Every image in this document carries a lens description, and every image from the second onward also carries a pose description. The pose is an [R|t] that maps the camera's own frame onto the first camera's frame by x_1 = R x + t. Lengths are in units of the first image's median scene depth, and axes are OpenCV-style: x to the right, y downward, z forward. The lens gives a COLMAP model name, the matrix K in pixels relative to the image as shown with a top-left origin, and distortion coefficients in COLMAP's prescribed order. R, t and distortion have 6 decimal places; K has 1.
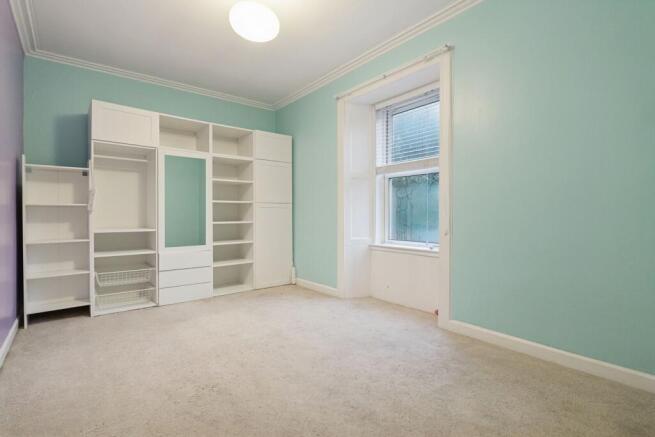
lens RADIAL K [[313.4, 0, 325.0], [0, 313.4, 217.2], [0, 0, 1]] dist [0.001344, 0.000518]
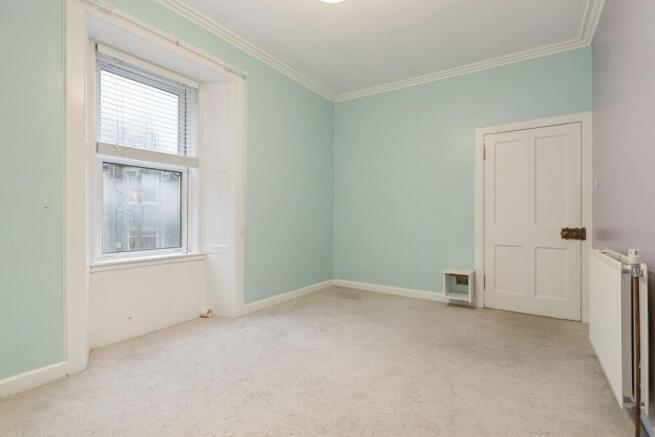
lens RADIAL K [[313.4, 0, 325.0], [0, 313.4, 217.2], [0, 0, 1]] dist [0.001344, 0.000518]
pose [[-0.300158, -0.001217, 0.953889, -0.698505], [0.002359, 0.999995, 0.002018, -0.007720], [-0.953887, 0.002856, -0.300153, 0.904679]]
